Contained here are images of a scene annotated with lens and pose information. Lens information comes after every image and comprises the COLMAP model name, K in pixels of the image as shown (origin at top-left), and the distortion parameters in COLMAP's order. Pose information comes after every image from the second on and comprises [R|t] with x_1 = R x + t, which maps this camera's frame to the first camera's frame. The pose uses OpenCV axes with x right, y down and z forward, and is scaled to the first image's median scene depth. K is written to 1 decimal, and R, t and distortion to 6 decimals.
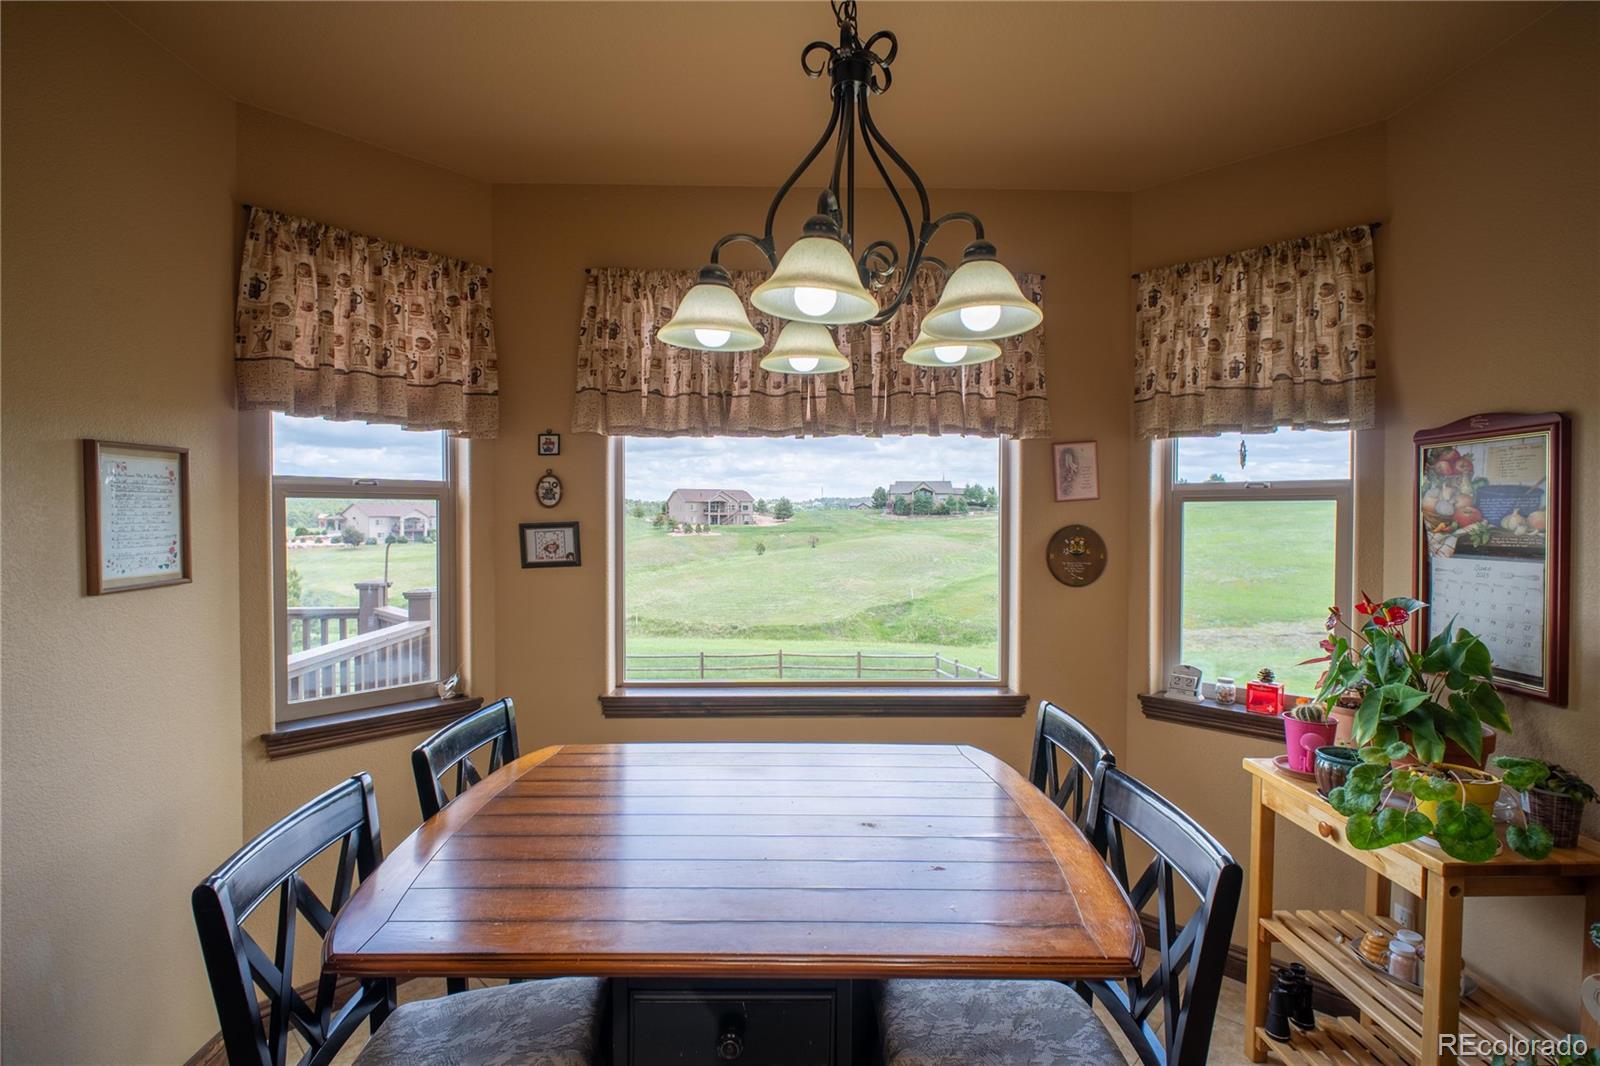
lens RADIAL K [[738.3, 0, 800.0], [0, 738.3, 533.0], [0, 0, 1]] dist [0.016187, -0.020874]
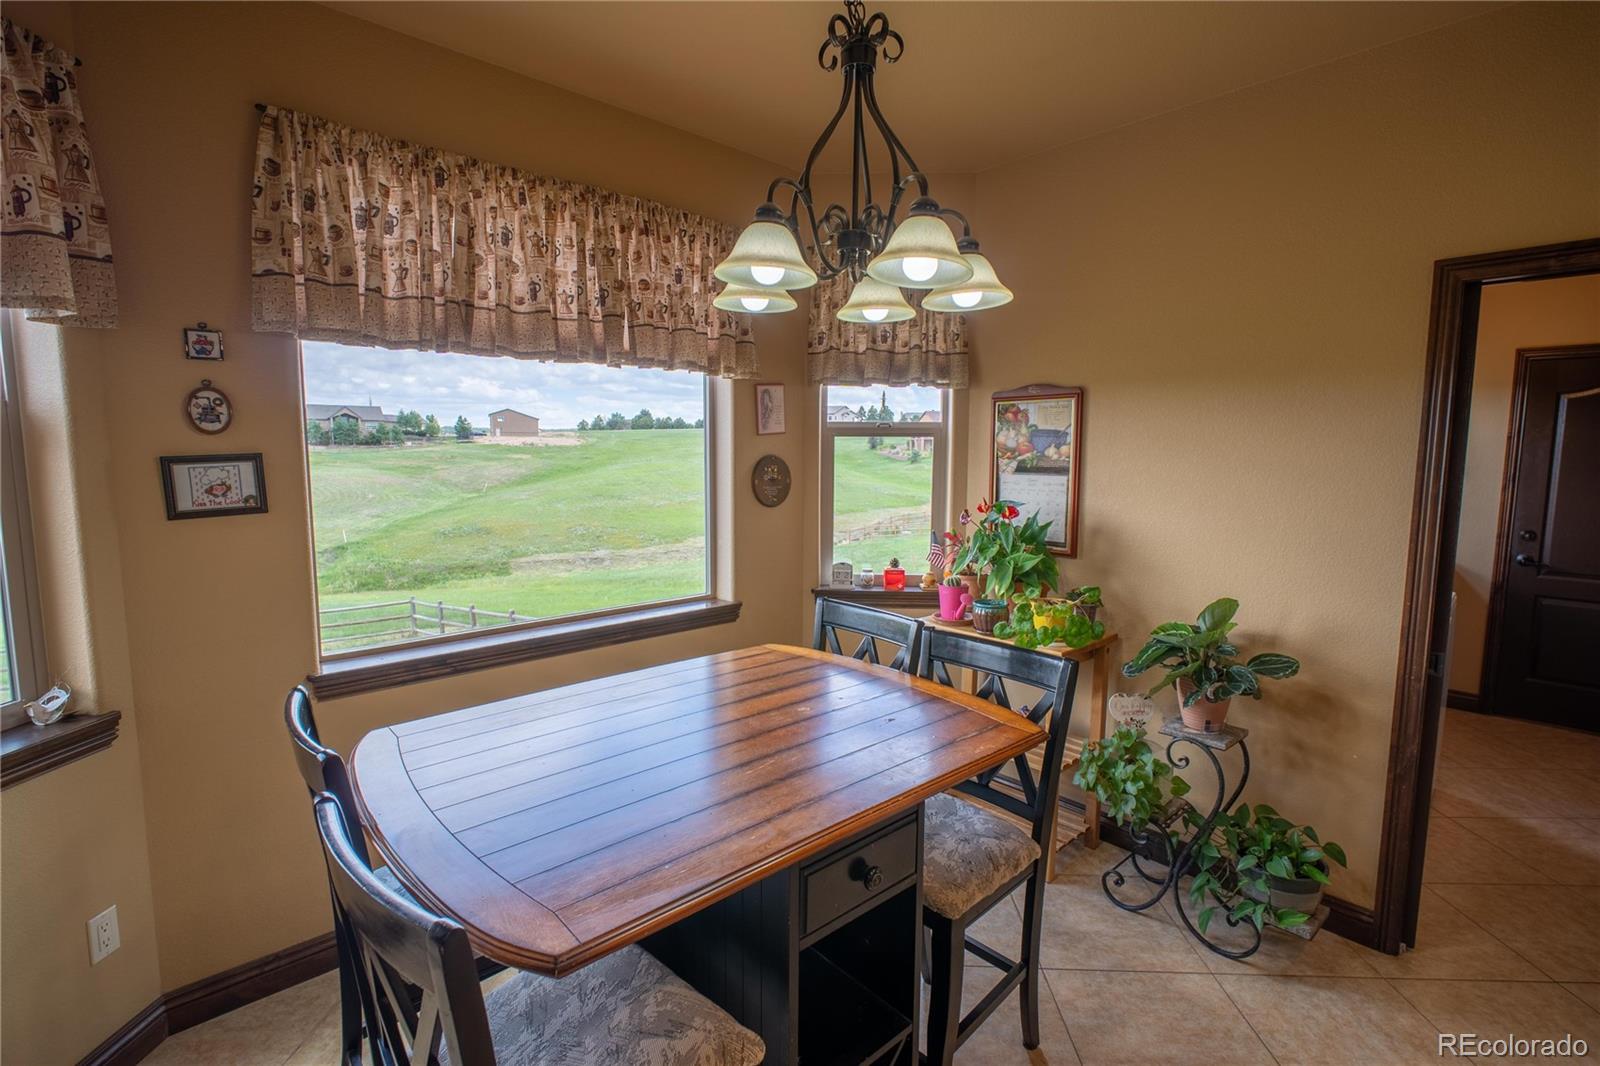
lens RADIAL K [[737.3, 0, 800.0], [0, 737.3, 533.0], [0, 0, 1]] dist [-0.002982, -0.003555]
pose [[0.748865, -0.073627, 0.658620, -0.395592], [0.011763, 0.995130, 0.097871, -0.001485], [-0.662618, -0.065545, 0.746084, 0.083580]]
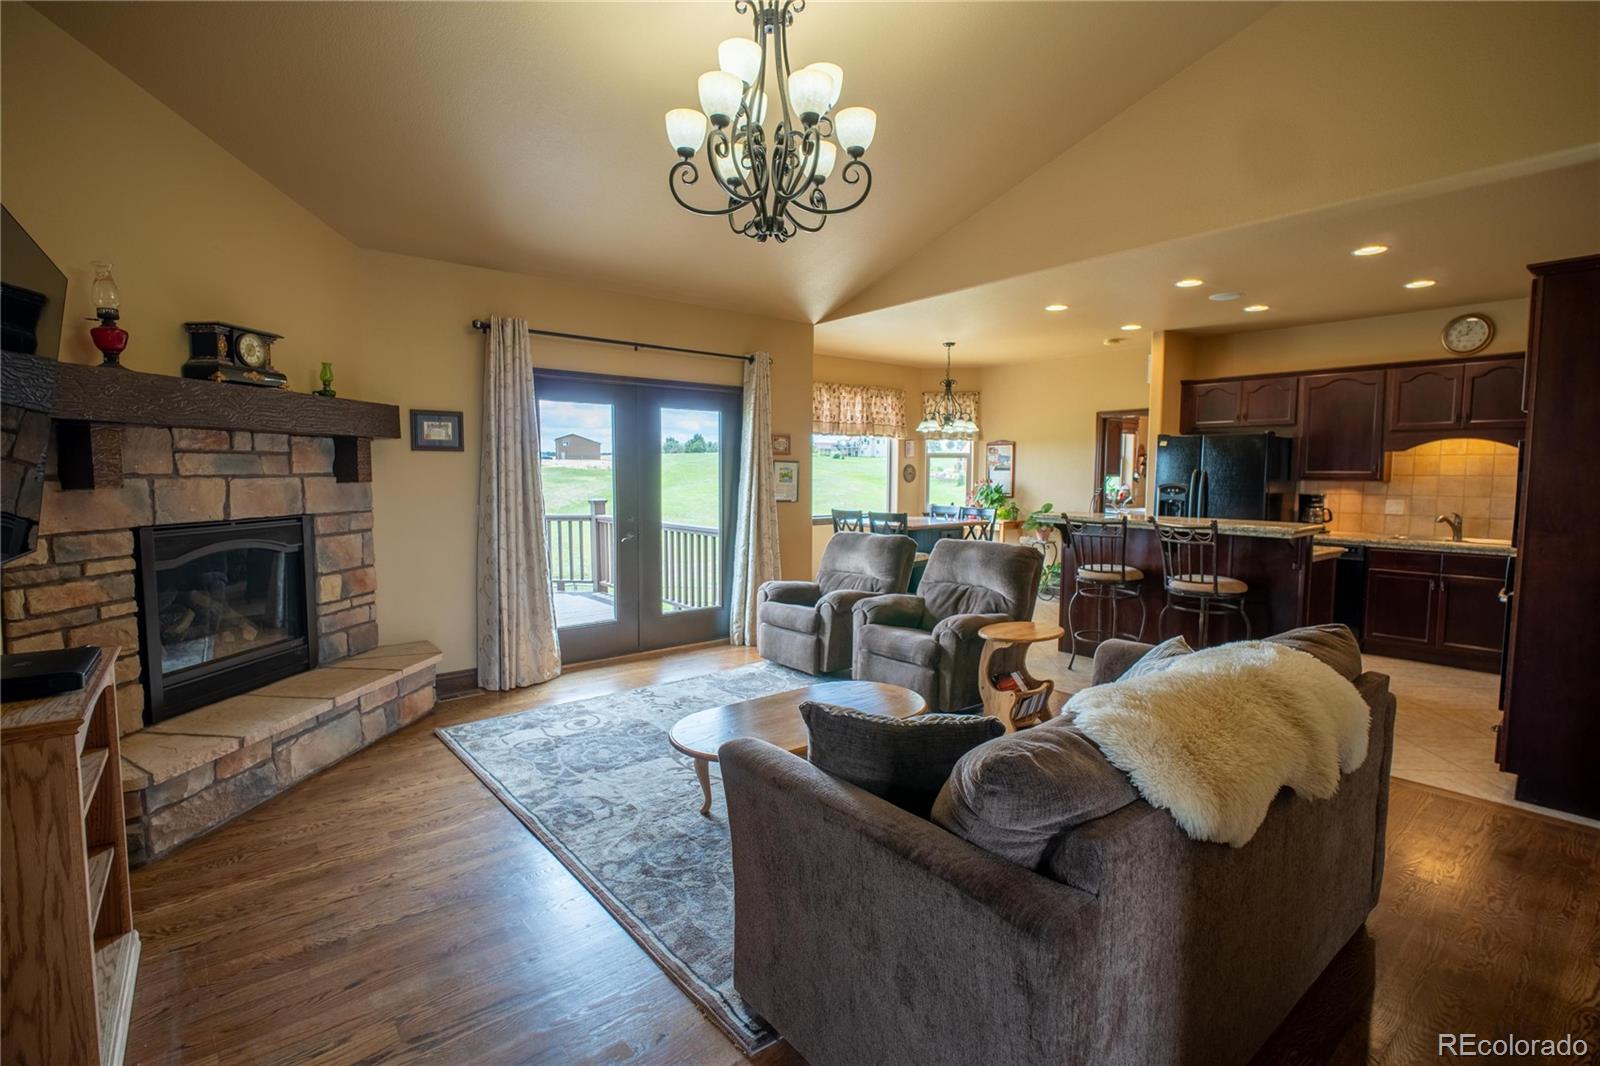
lens RADIAL K [[737.3, 0, 800.0], [0, 737.3, 533.0], [0, 0, 1]] dist [-0.002982, -0.003555]
pose [[0.786650, -0.050329, 0.615345, -2.247647], [0.012066, 0.997735, 0.066179, 0.077464], [-0.617282, -0.044635, 0.785475, -1.454649]]
